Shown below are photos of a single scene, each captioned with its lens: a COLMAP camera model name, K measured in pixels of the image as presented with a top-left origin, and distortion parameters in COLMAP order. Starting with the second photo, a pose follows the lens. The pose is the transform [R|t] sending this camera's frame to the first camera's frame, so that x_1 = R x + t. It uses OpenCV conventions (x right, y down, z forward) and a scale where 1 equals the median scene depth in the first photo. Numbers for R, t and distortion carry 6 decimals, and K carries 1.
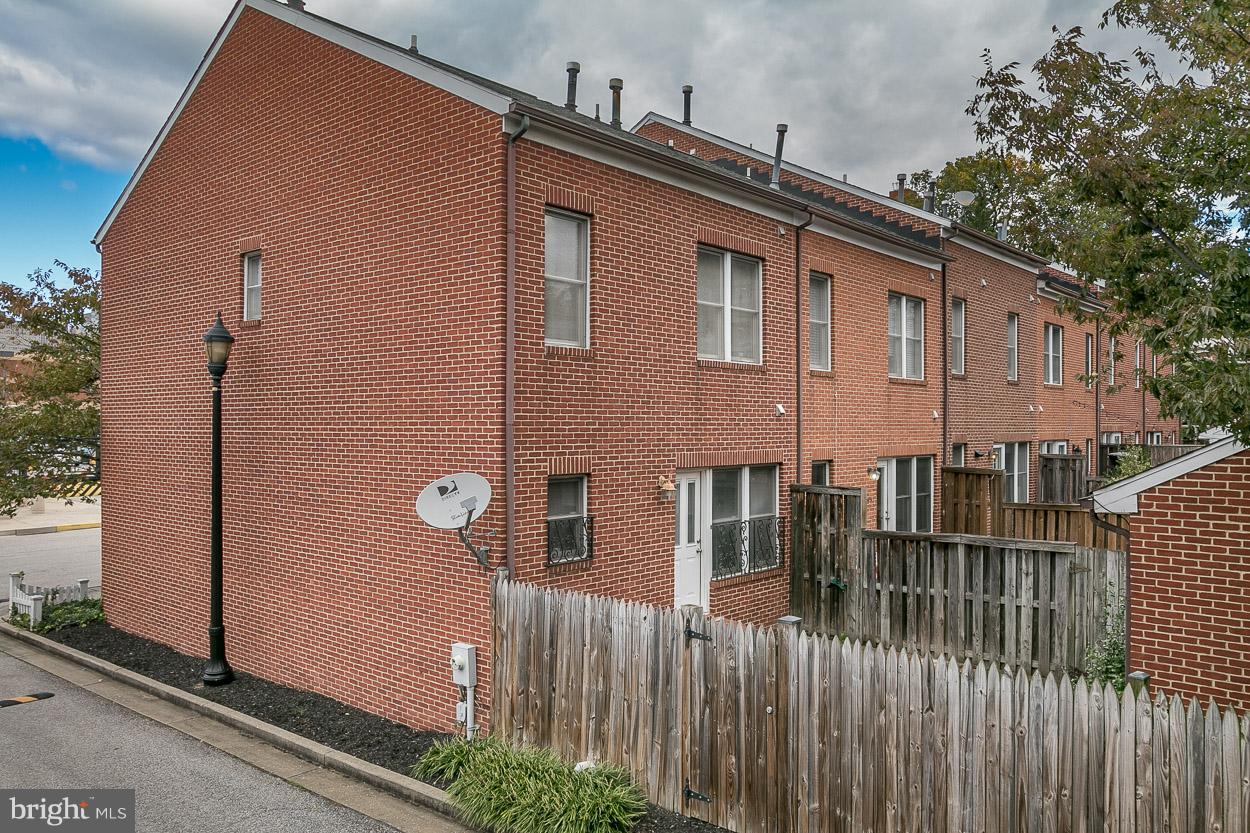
lens RADIAL K [[939.4, 0, 625.0], [0, 939.4, 416.5], [0, 0, 1]] dist [0.003827, 0.001662]
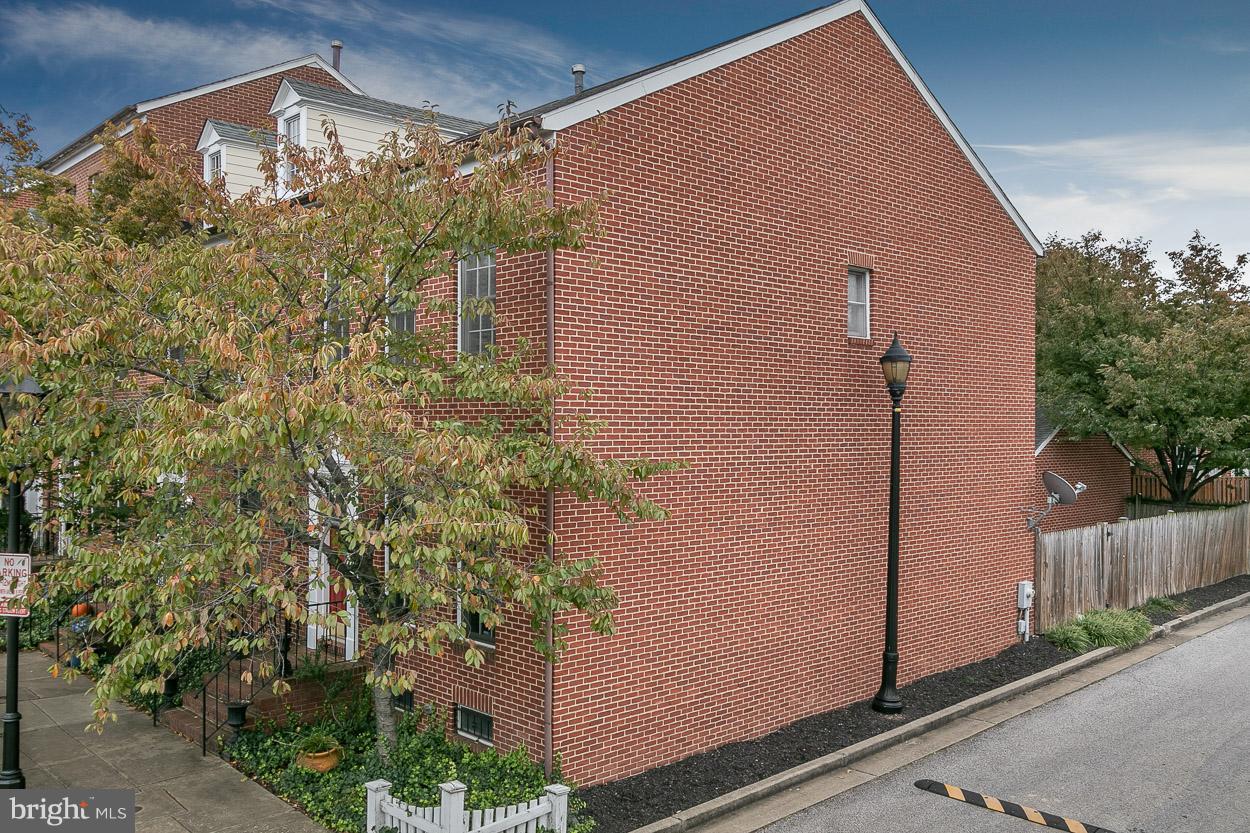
lens RADIAL K [[1025.9, 0, 625.0], [0, 1025.9, 416.5], [0, 0, 1]] dist [0.009161, -0.001015]
pose [[0.100110, 0.007723, 0.994946, -1.639089], [-0.011255, 0.999915, -0.006629, -0.012601], [-0.994913, -0.010534, 0.100189, 1.257702]]
